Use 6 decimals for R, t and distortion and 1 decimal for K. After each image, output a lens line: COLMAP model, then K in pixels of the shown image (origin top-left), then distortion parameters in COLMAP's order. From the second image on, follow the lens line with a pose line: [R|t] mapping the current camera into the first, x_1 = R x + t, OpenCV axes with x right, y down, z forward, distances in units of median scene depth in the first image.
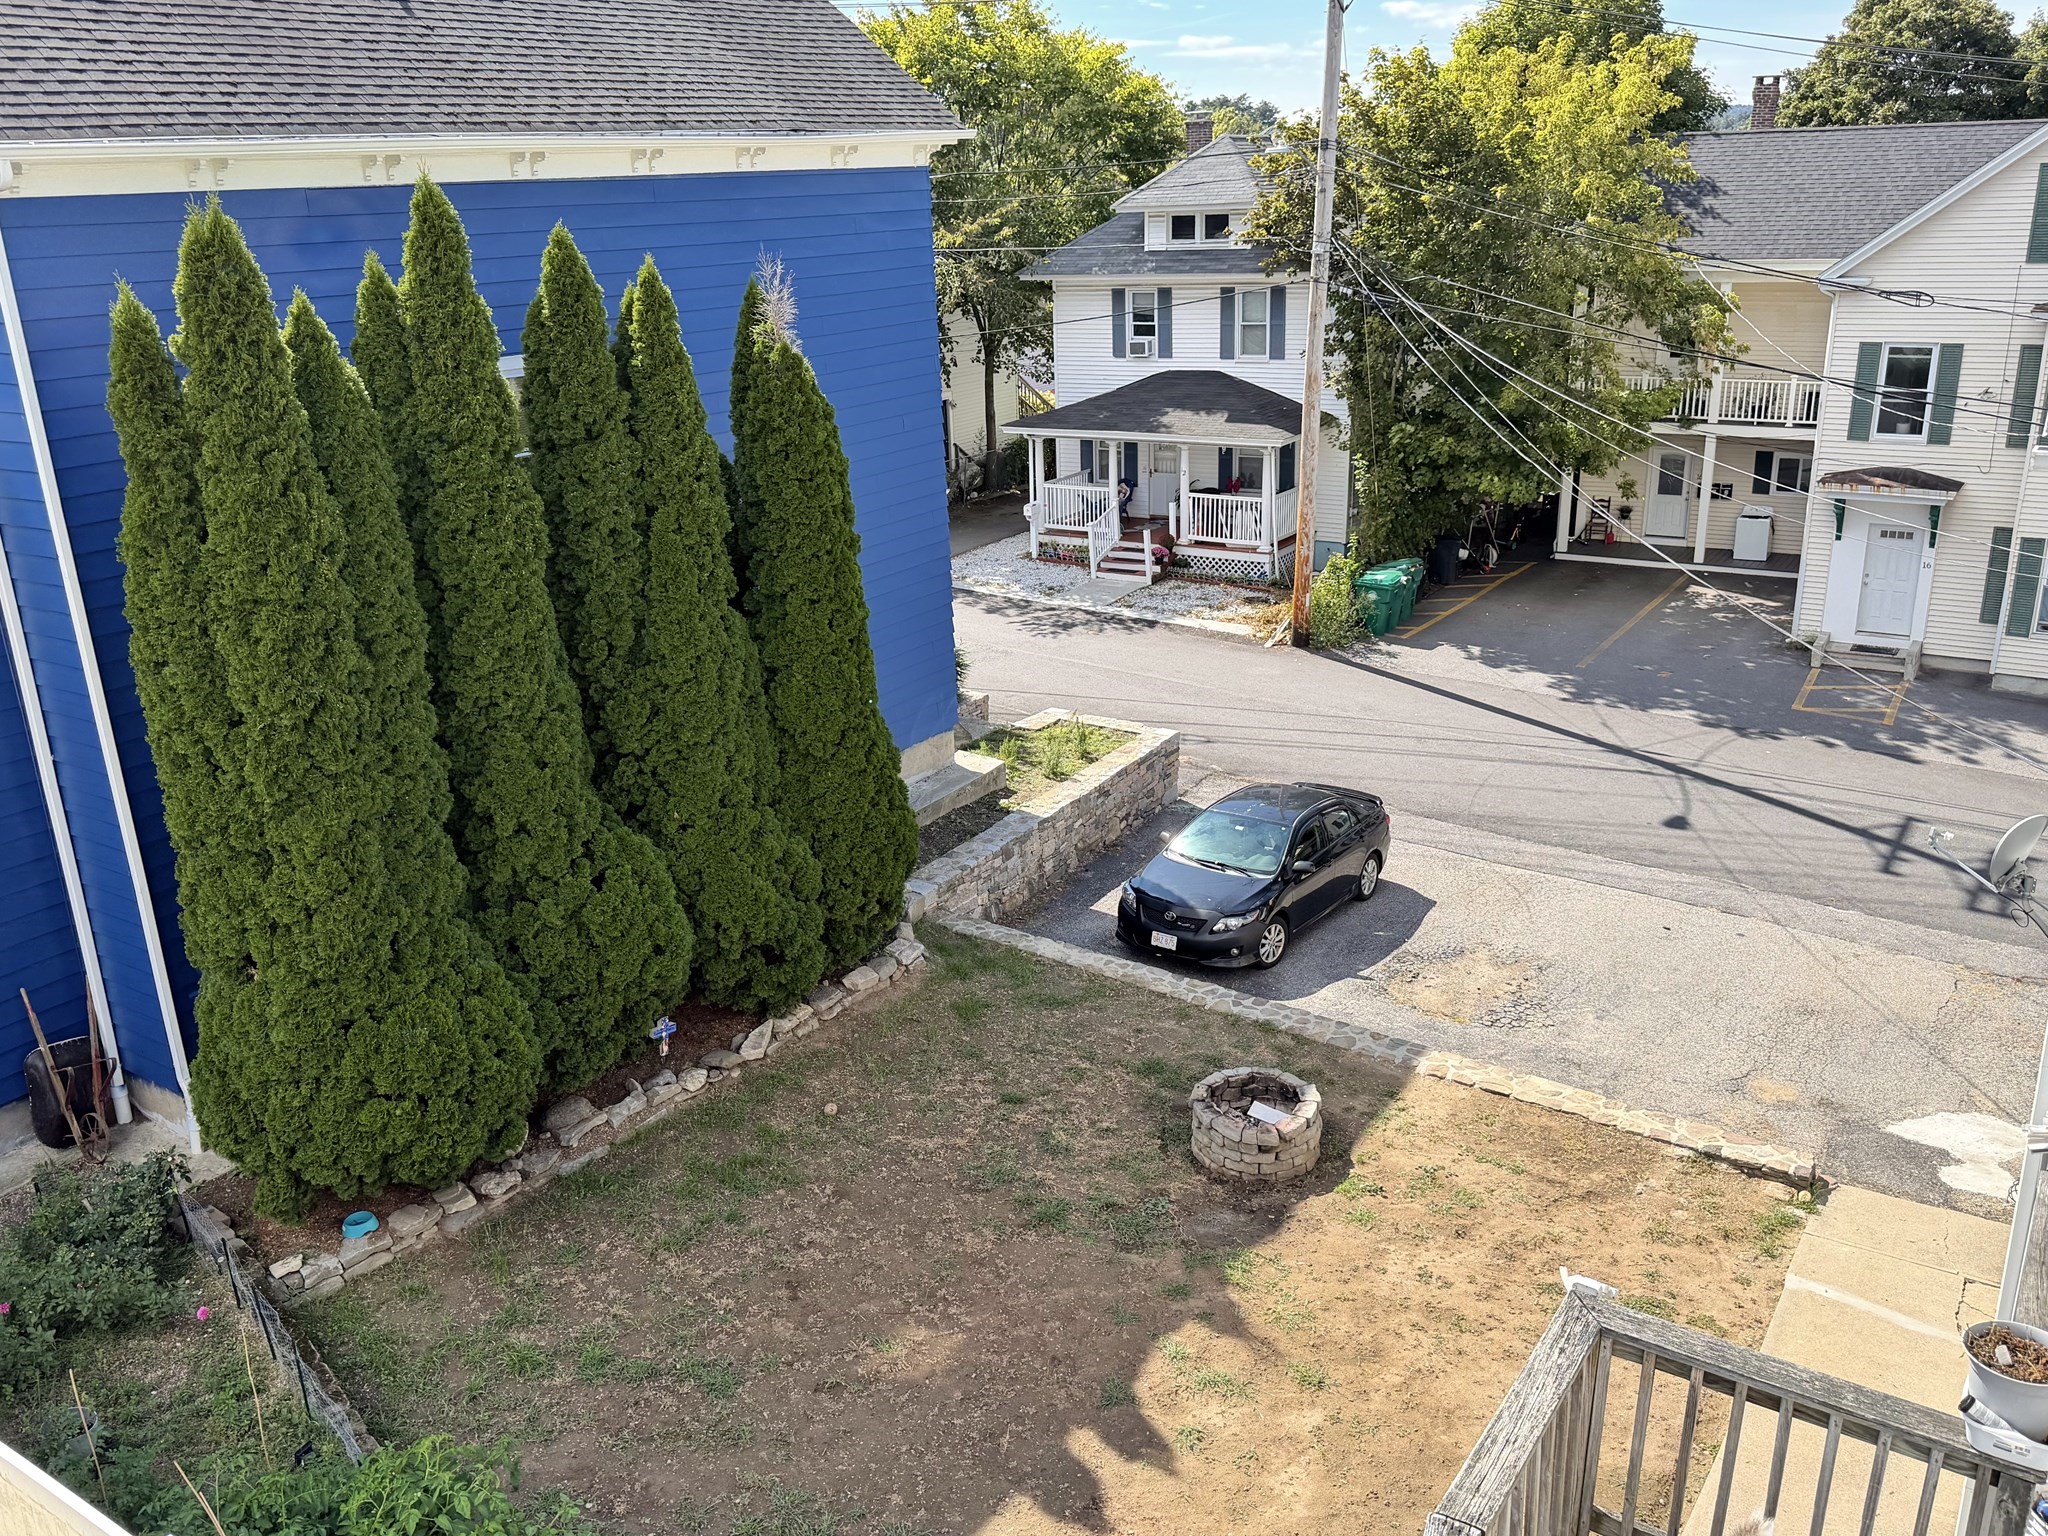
lens RADIAL K [[1696.1, 0, 1024.0], [0, 1696.1, 768.0], [0, 0, 1]] dist [0.134371, -0.218577]
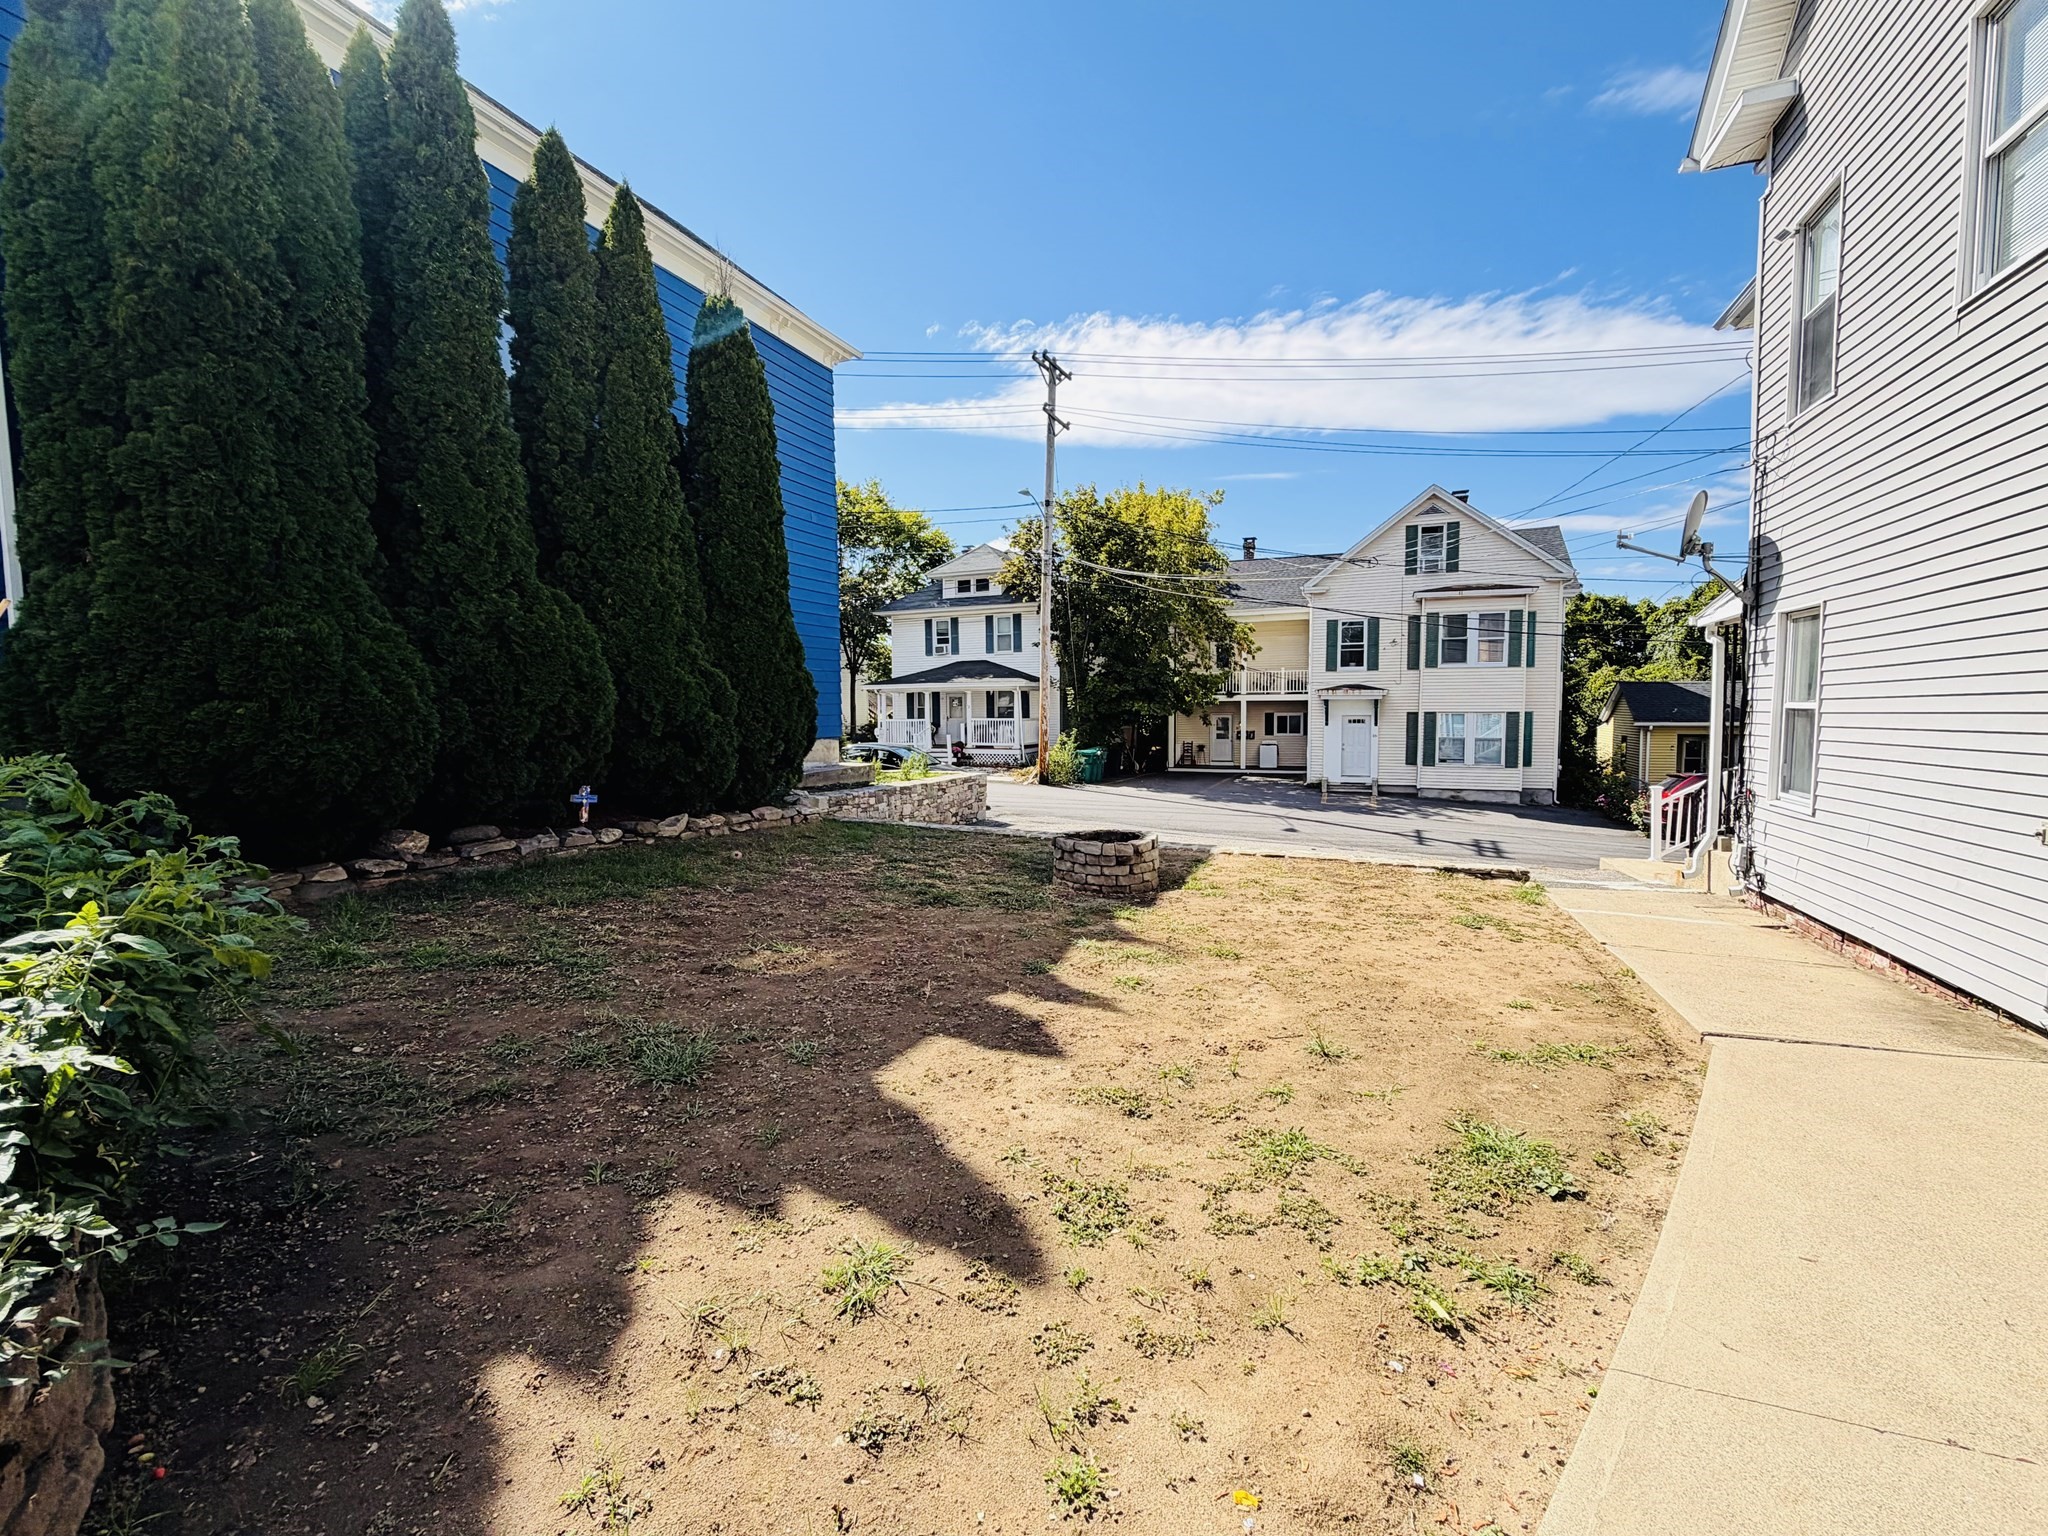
lens RADIAL K [[869.2, 0, 1024.0], [0, 869.2, 768.0], [0, 0, 1]] dist [0.000561, -0.000012]
pose [[0.982789, 0.013492, 0.184237, -0.013514], [0.035227, 0.965341, -0.258604, 0.119821], [-0.181341, 0.260643, 0.948251, 0.164781]]
